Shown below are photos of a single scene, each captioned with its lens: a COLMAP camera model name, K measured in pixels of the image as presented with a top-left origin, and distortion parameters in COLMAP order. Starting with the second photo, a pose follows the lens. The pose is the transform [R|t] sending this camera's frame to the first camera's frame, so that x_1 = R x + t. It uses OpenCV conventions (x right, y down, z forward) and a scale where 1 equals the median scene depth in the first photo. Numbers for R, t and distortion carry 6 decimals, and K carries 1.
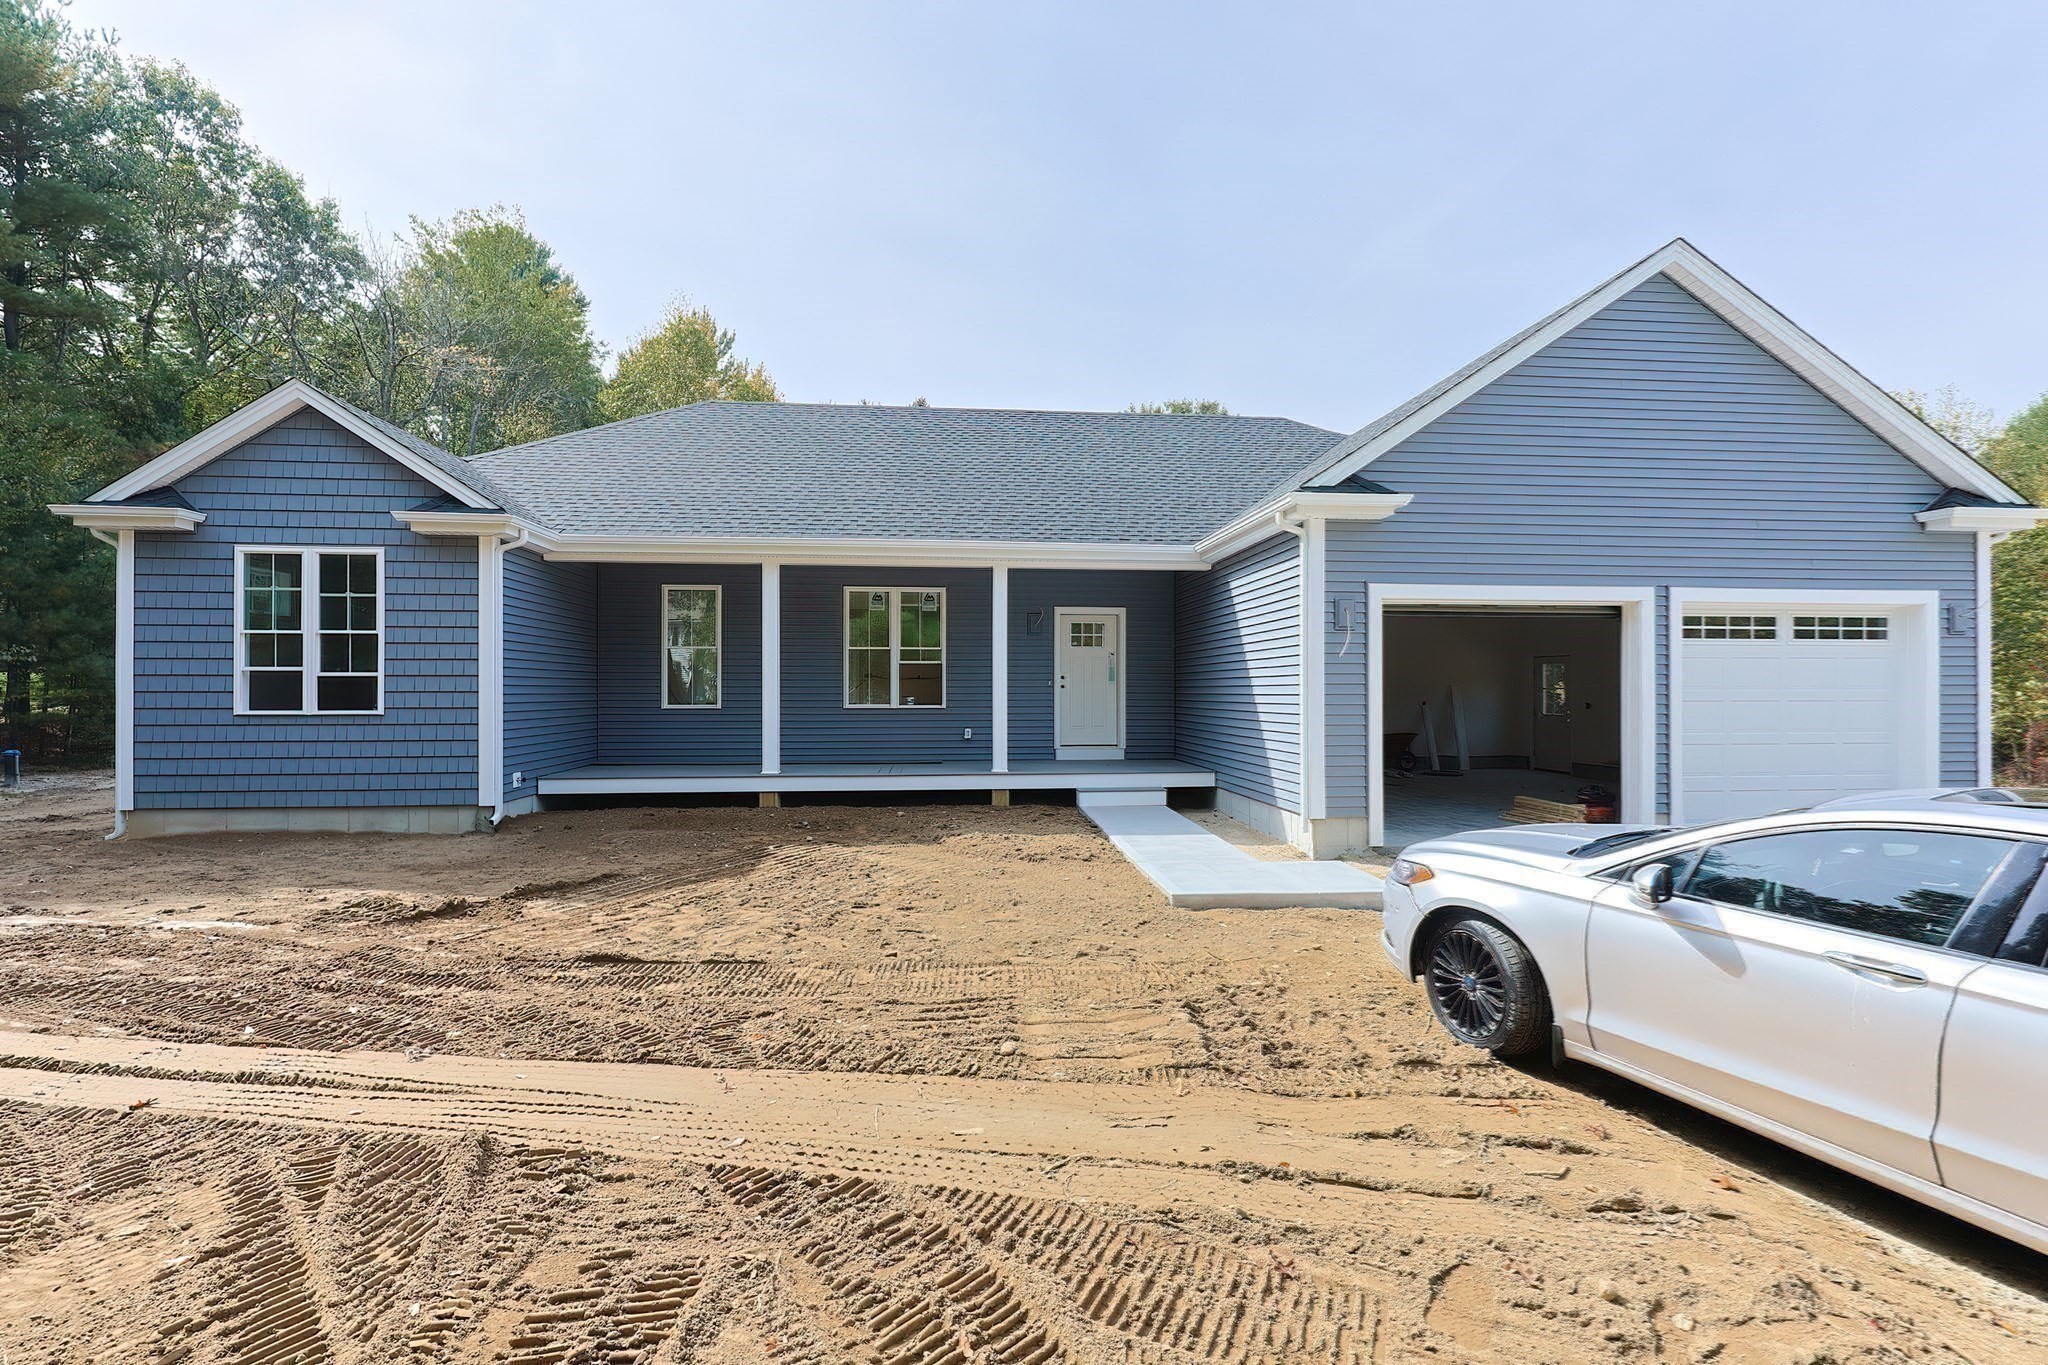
lens RADIAL K [[889.9, 0, 988.1], [0, 889.9, 724.6], [0, 0, 1]] dist [0.002716, -0.001075]
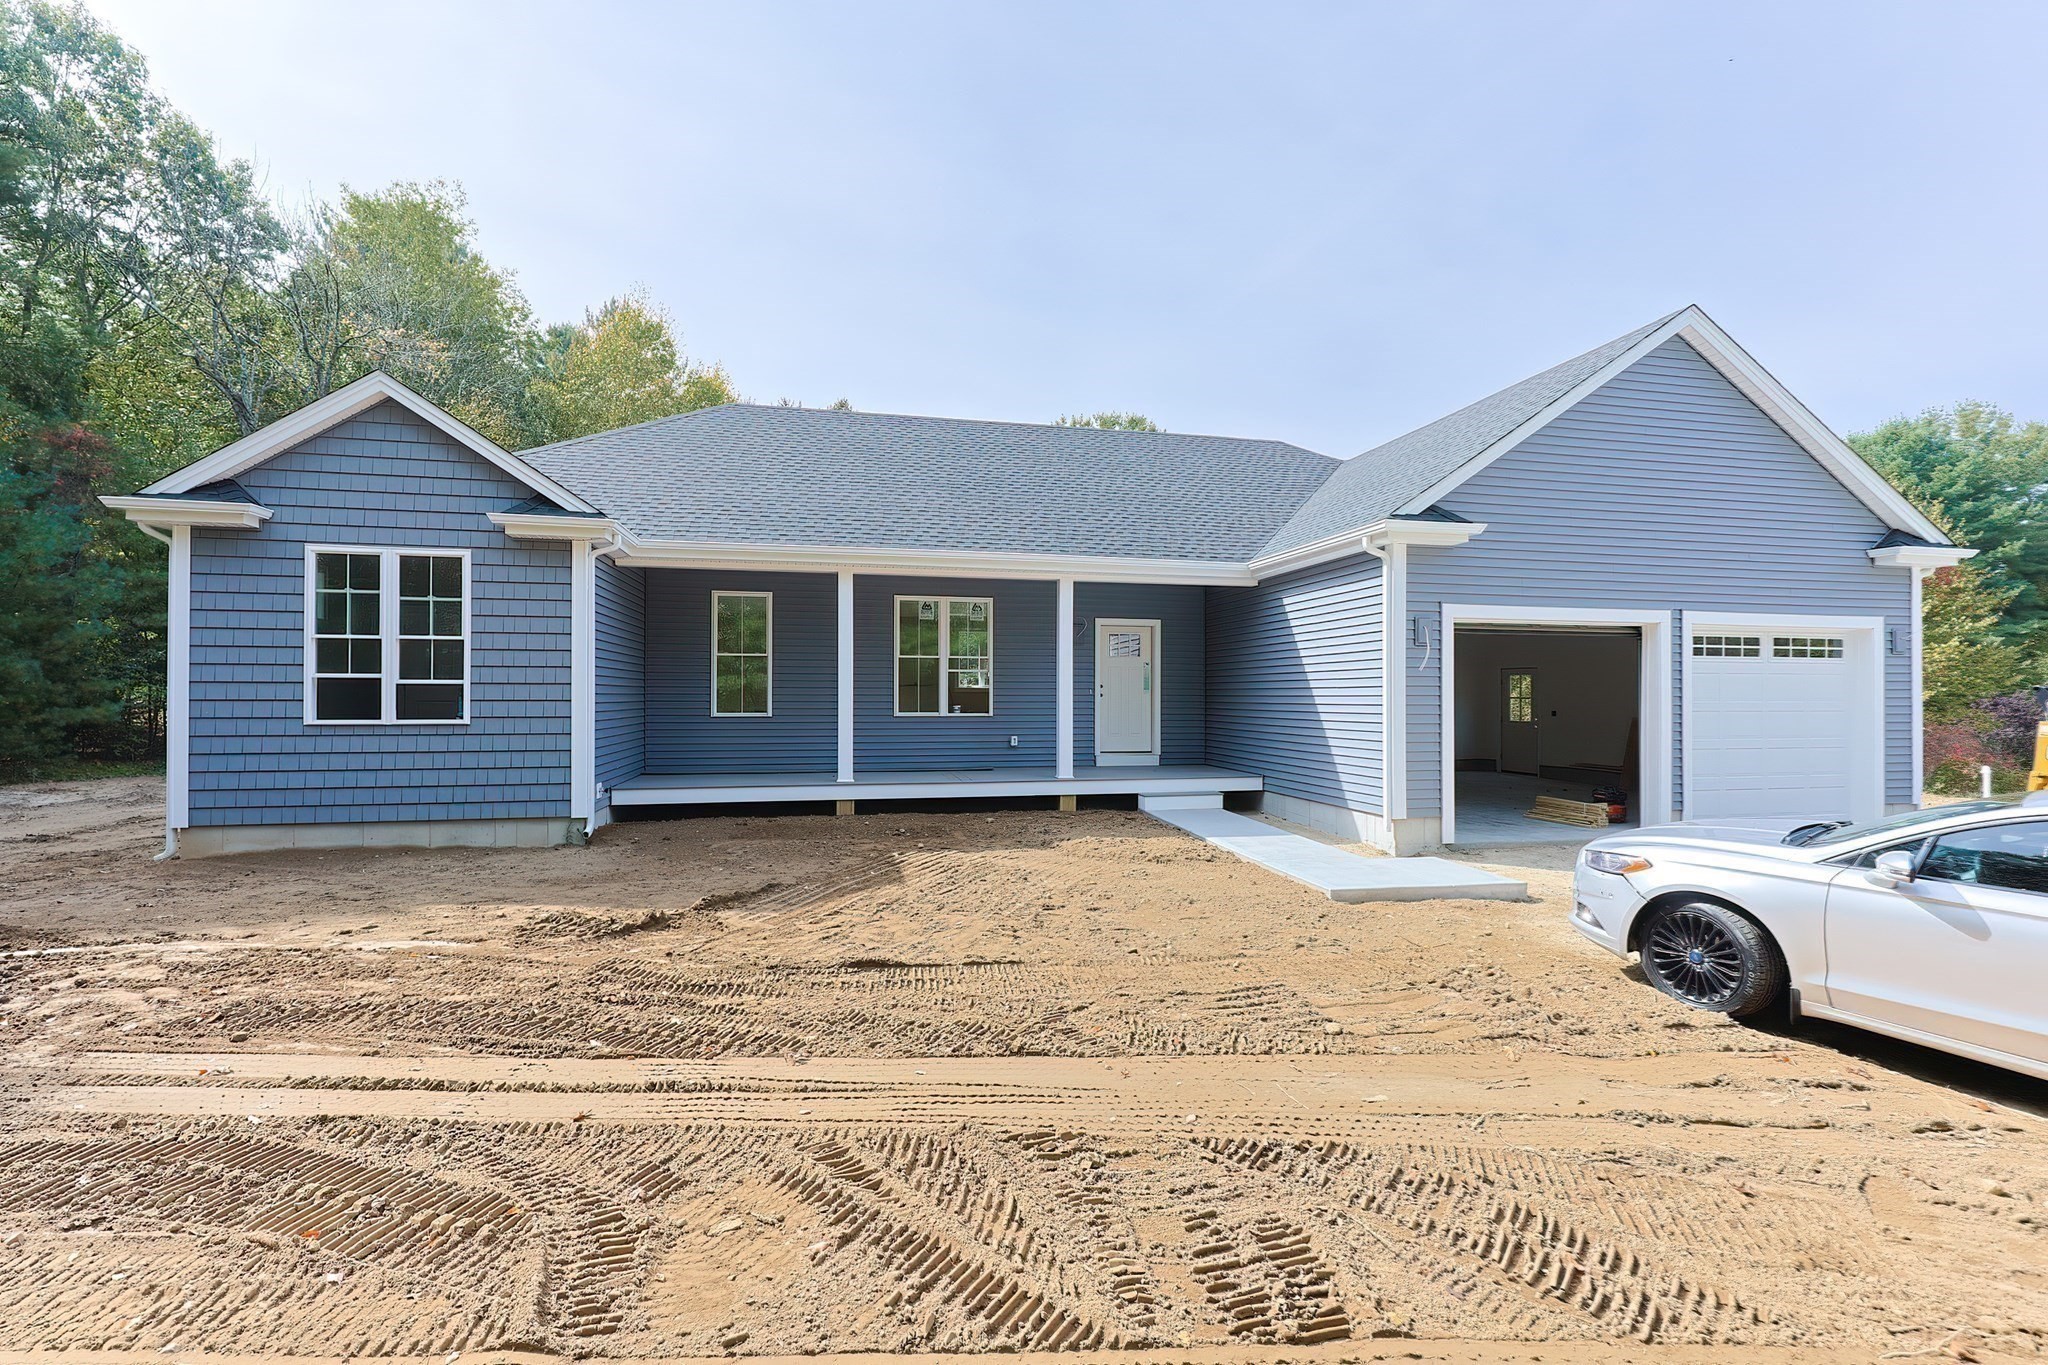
lens RADIAL K [[889.9, 0, 1004.4], [0, 889.9, 728.8], [0, 0, 1]] dist [0.002716, -0.001075]
pose [[0.992653, -0.001740, 0.120982, -0.225137], [0.001858, 0.999998, -0.000864, -0.004183], [-0.120980, 0.001082, 0.992654, -0.022419]]
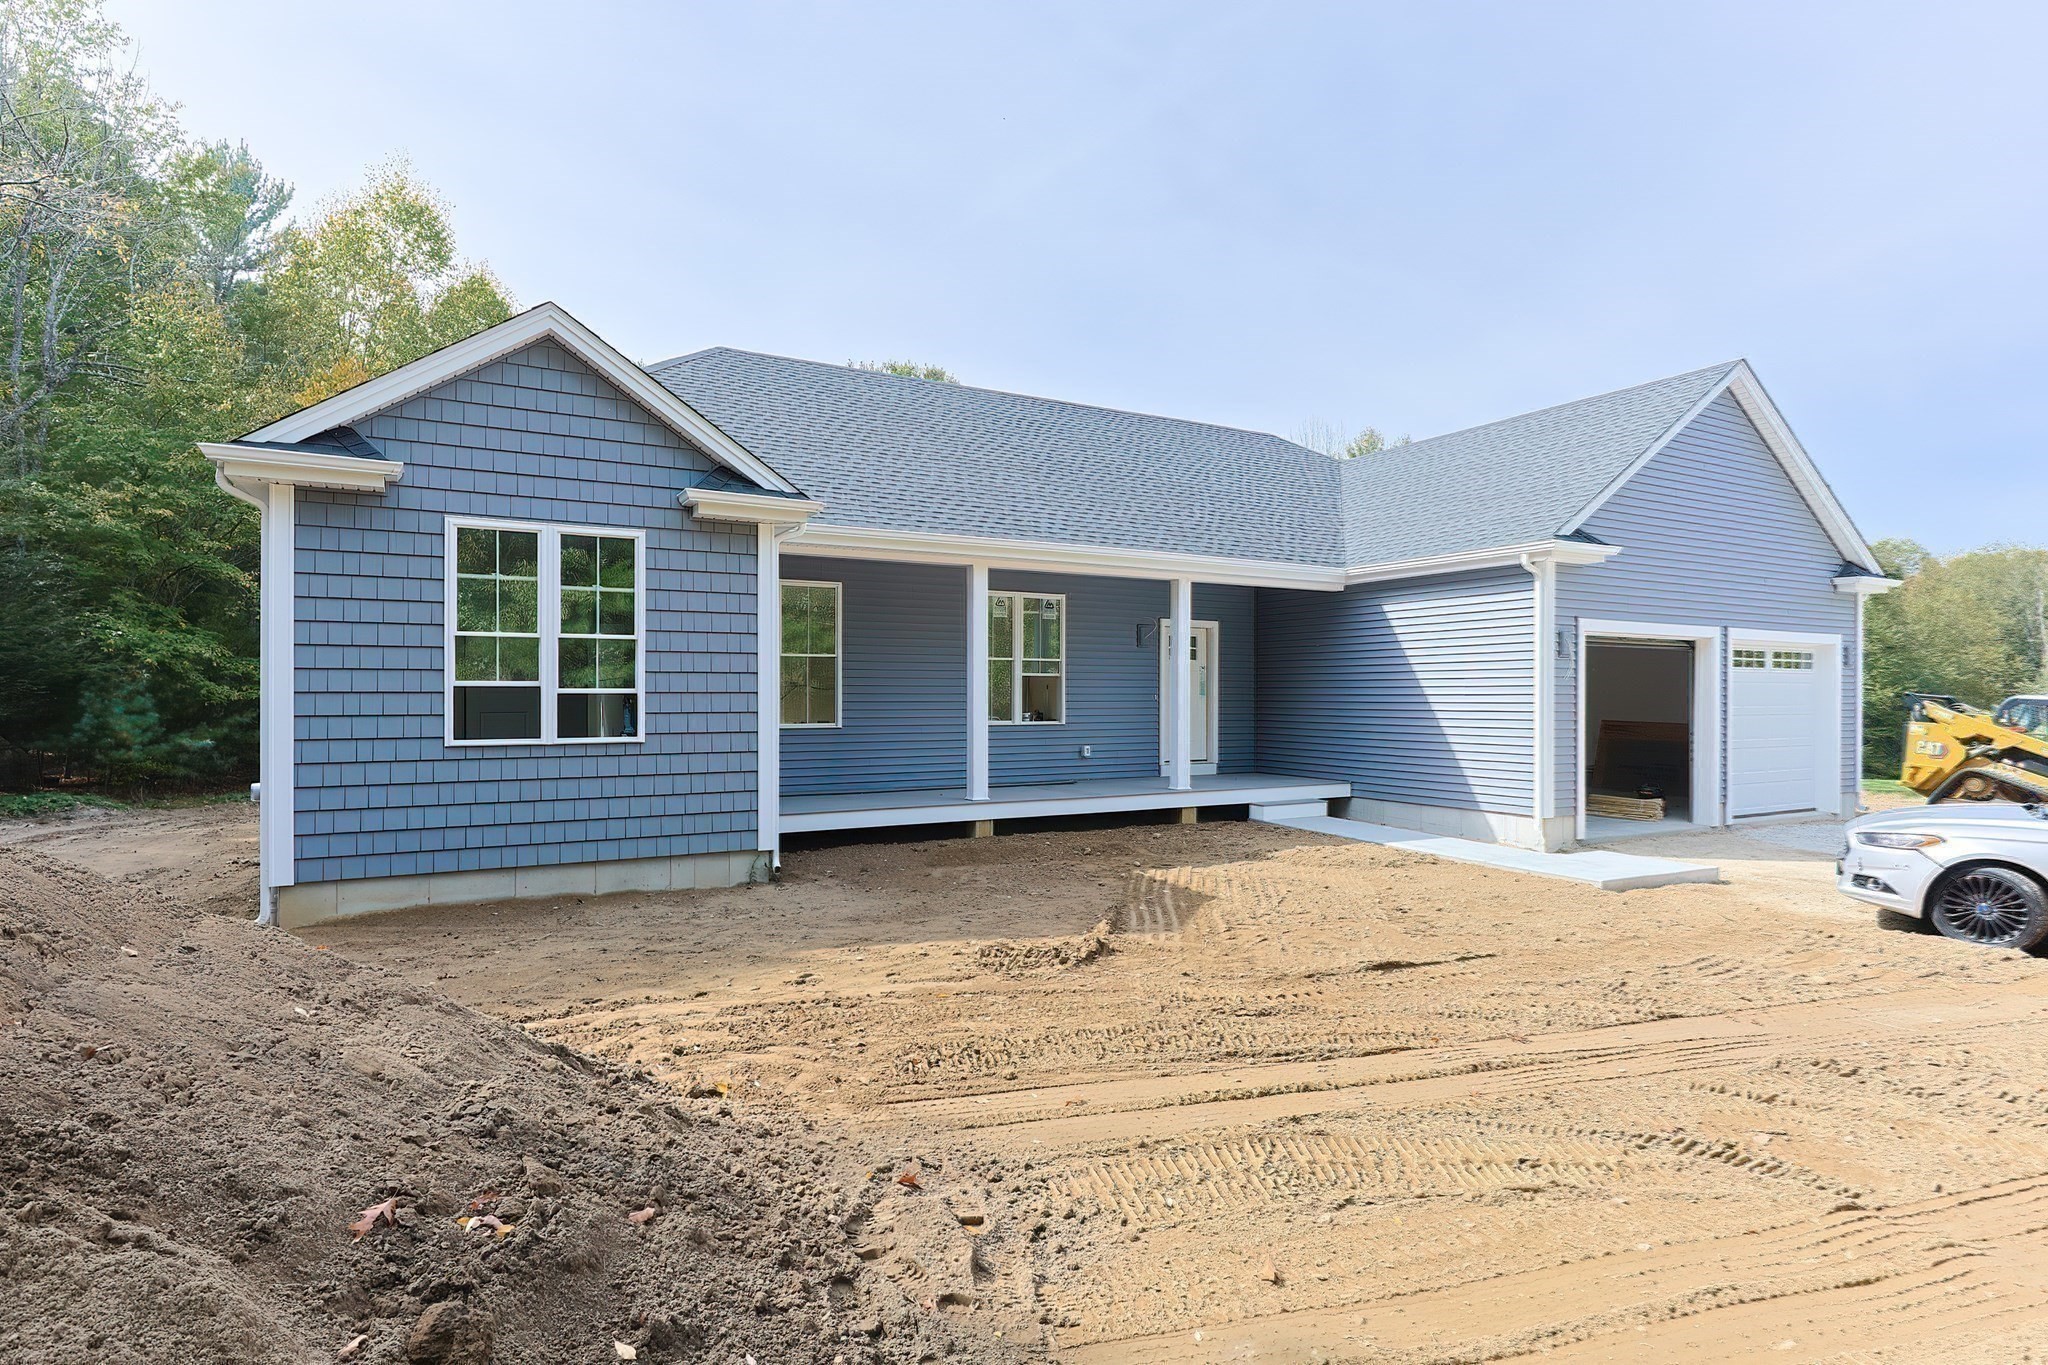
lens RADIAL K [[1057.7, 0, 1046.0], [0, 1057.7, 742.6], [0, 0, 1]] dist [0.004601, 0.002158]
pose [[0.913249, -0.016517, 0.407066, -0.744226], [0.013638, 0.999857, 0.009974, -0.015440], [-0.407173, -0.003558, 0.913344, -0.003024]]
